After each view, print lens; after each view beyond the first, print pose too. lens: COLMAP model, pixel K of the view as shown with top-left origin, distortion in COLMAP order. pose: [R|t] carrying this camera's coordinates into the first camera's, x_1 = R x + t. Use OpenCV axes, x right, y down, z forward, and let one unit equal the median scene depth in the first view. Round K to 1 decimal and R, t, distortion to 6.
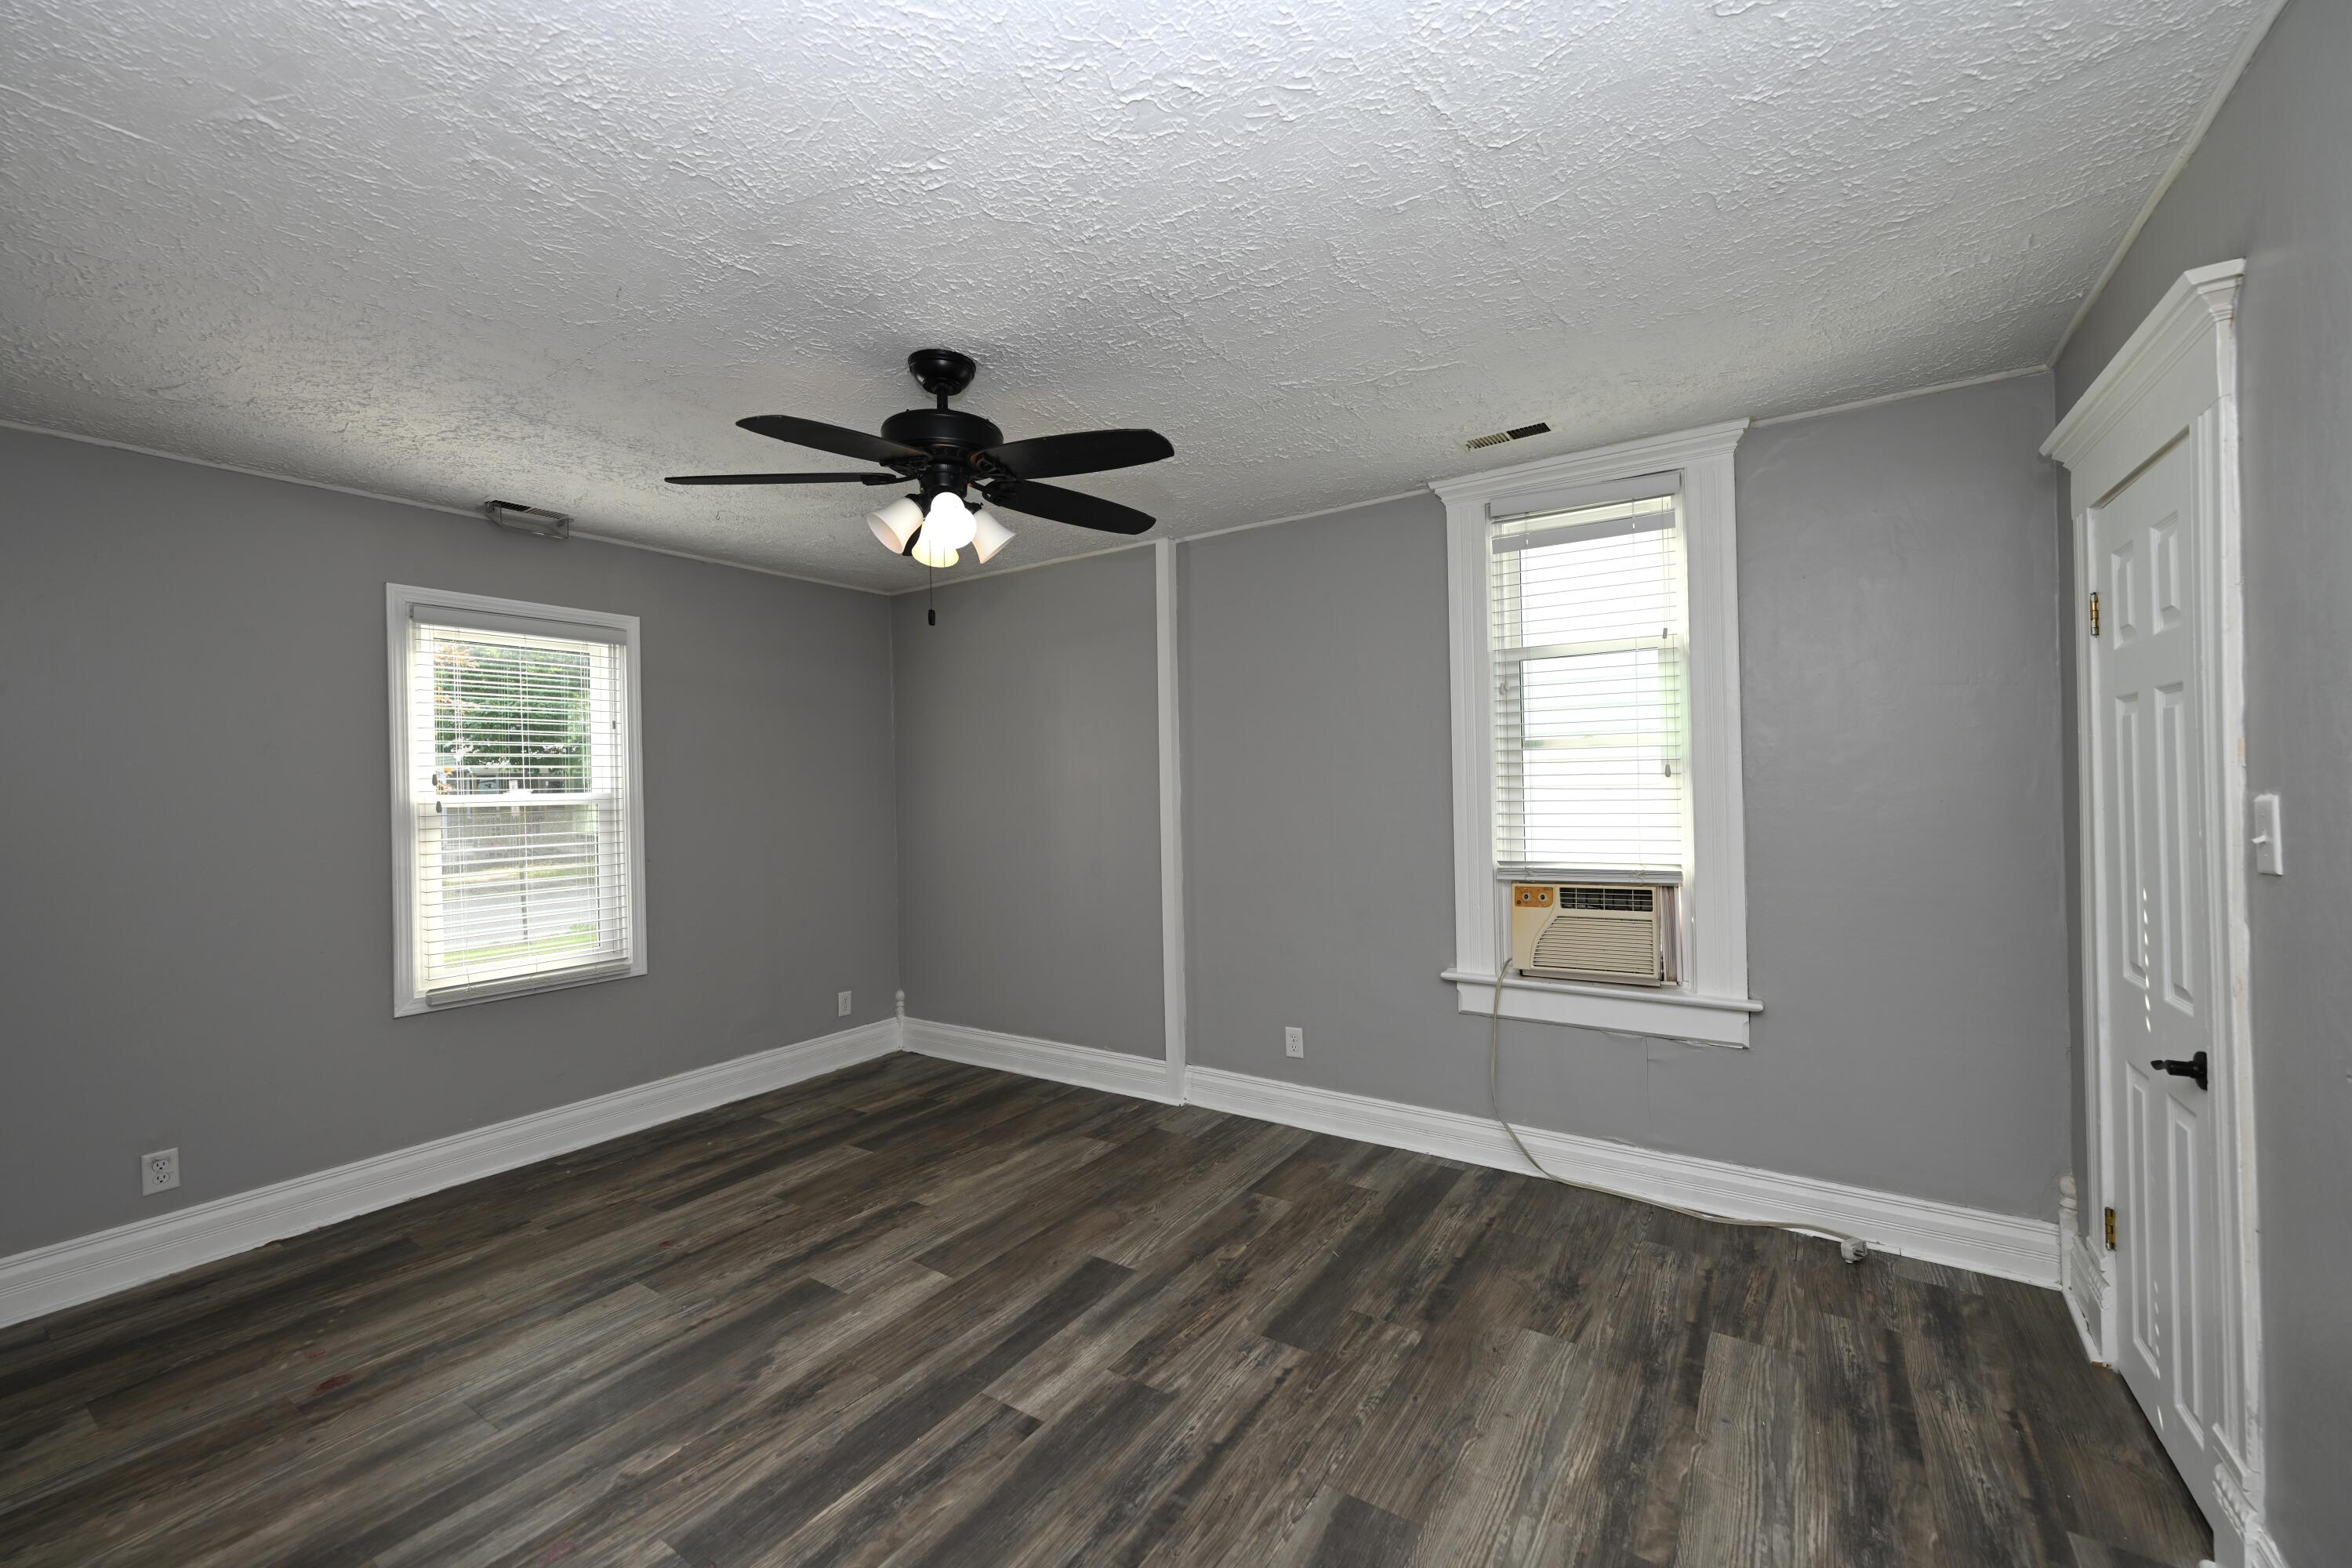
lens RADIAL K [[937.5, 0, 1166.1], [0, 937.5, 777.7], [0, 0, 1]] dist [0.001275, -0.000384]
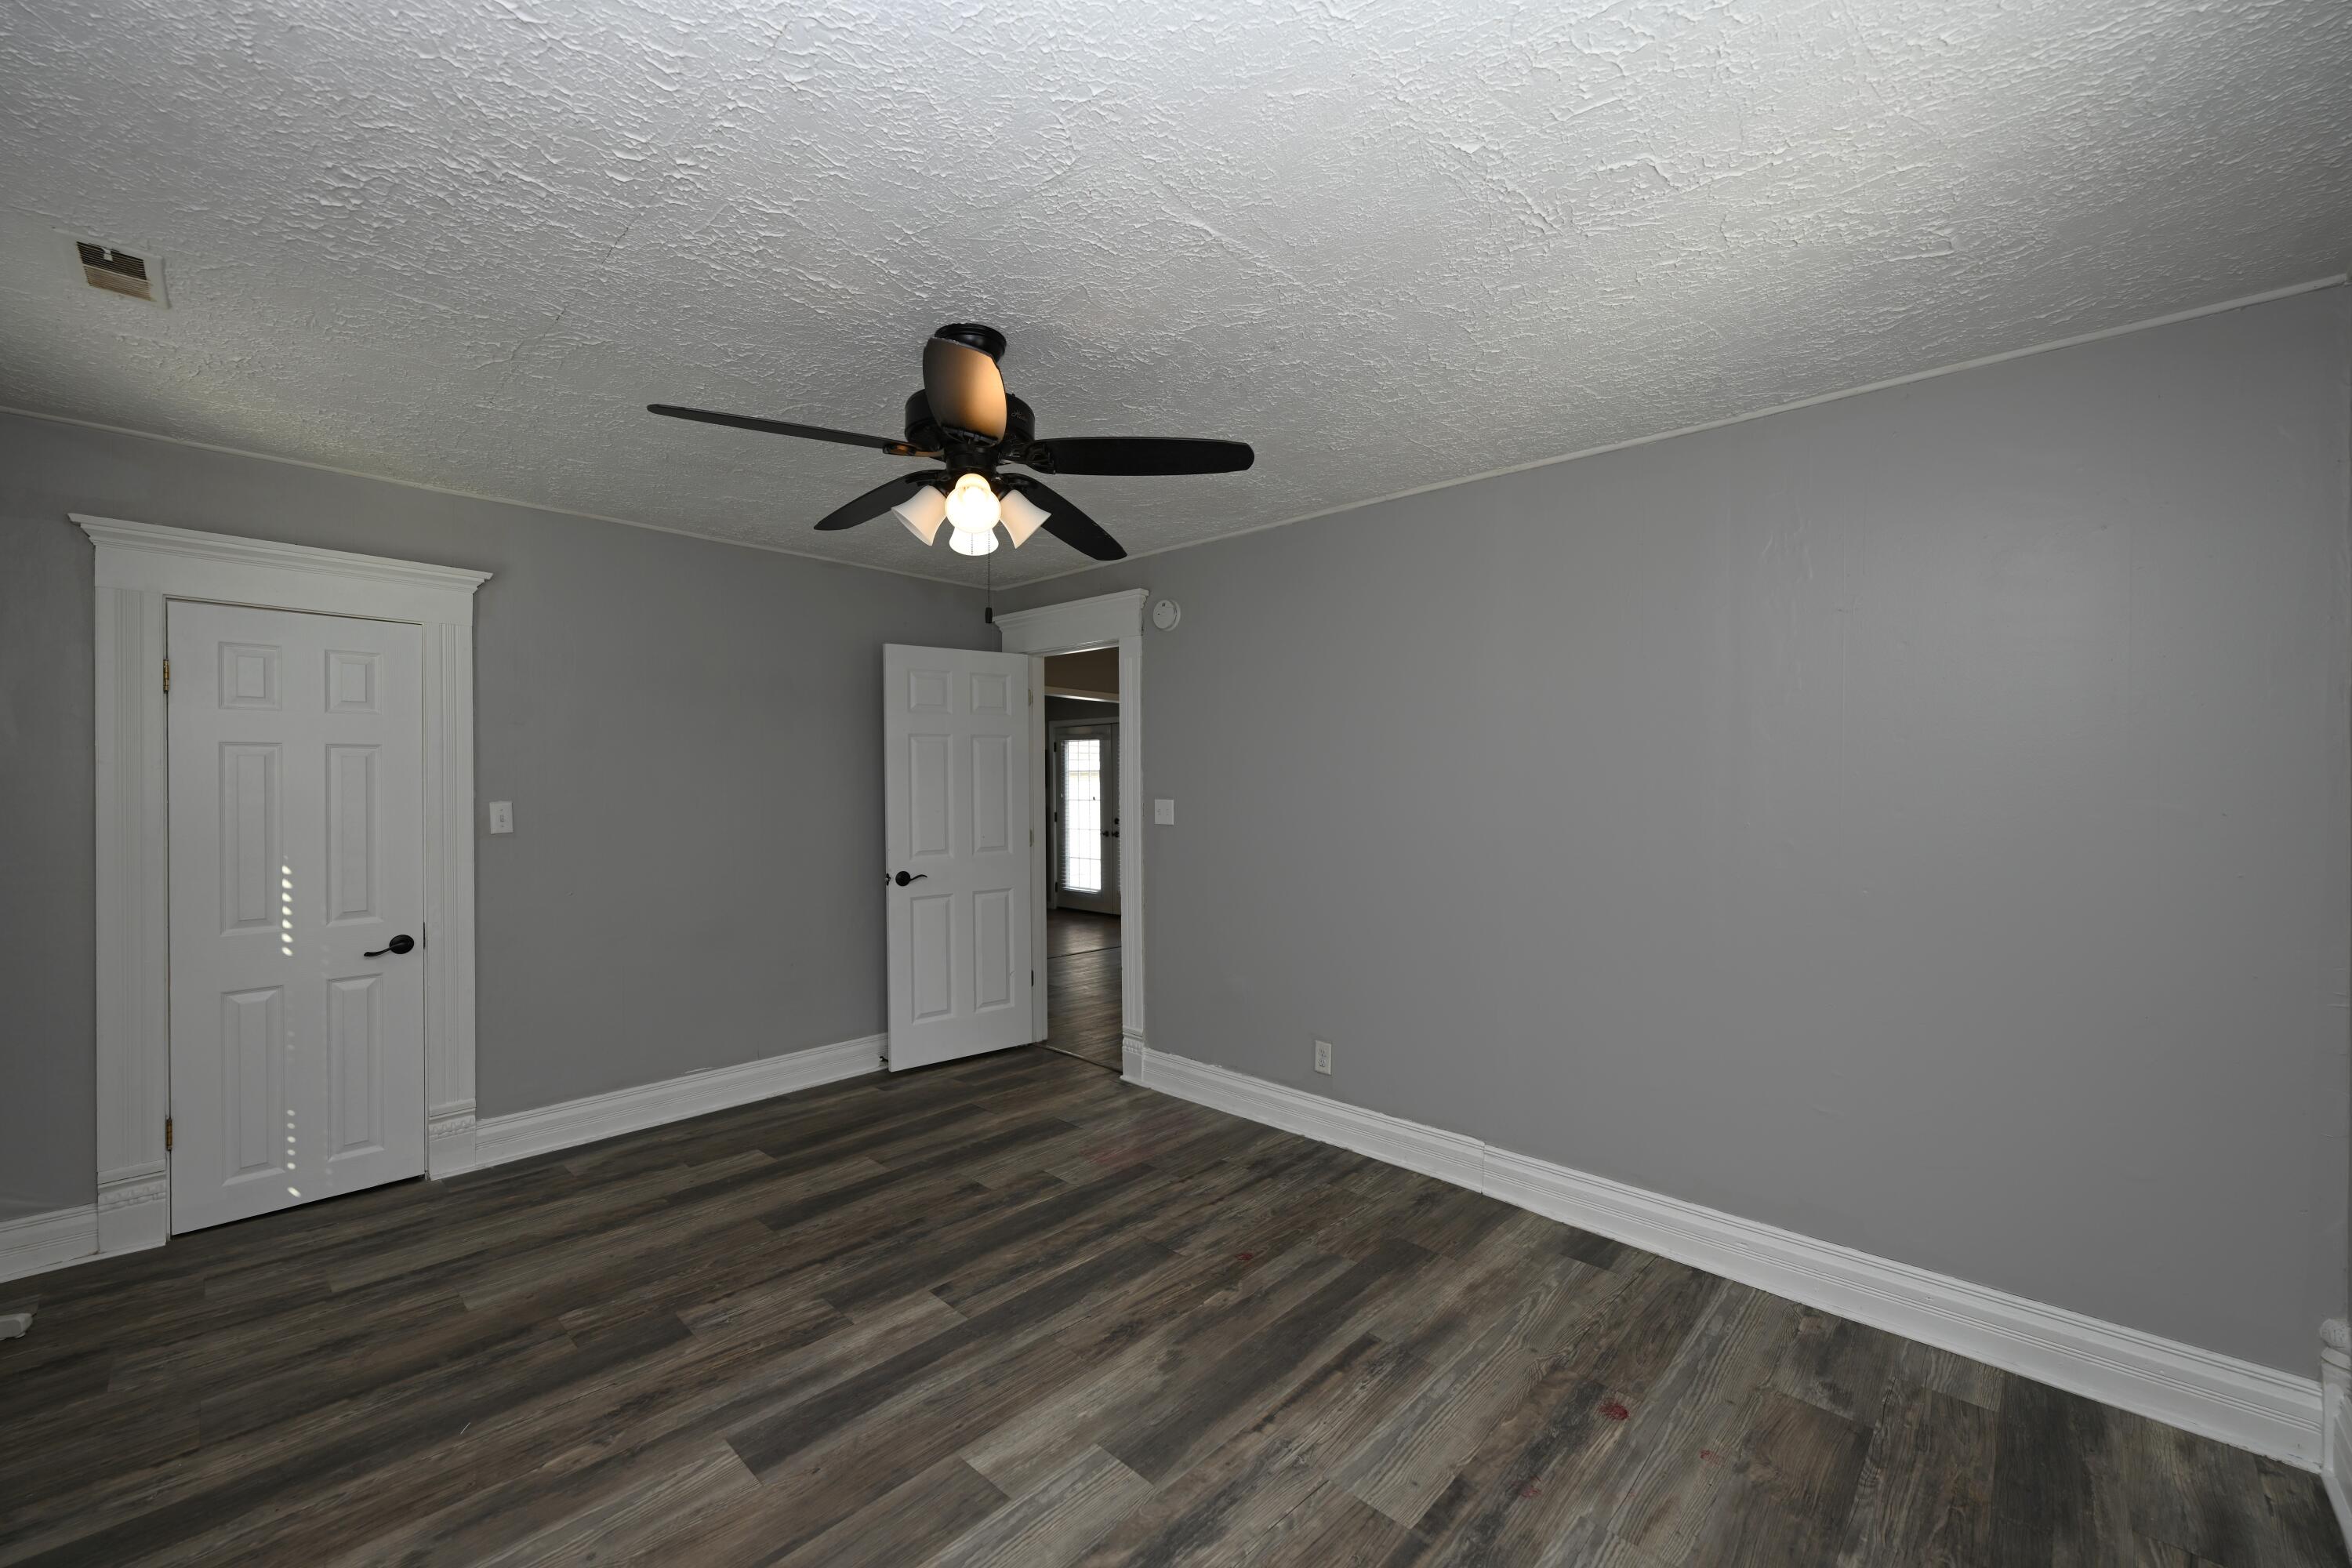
lens RADIAL K [[937.5, 0, 1159.3], [0, 937.5, 788.9], [0, 0, 1]] dist [0.001275, -0.000384]
pose [[-0.984089, 0.019198, 0.176634, -0.617605], [0.018753, 0.999815, -0.004188, 0.017510], [-0.176682, -0.000809, -0.984268, 2.010885]]
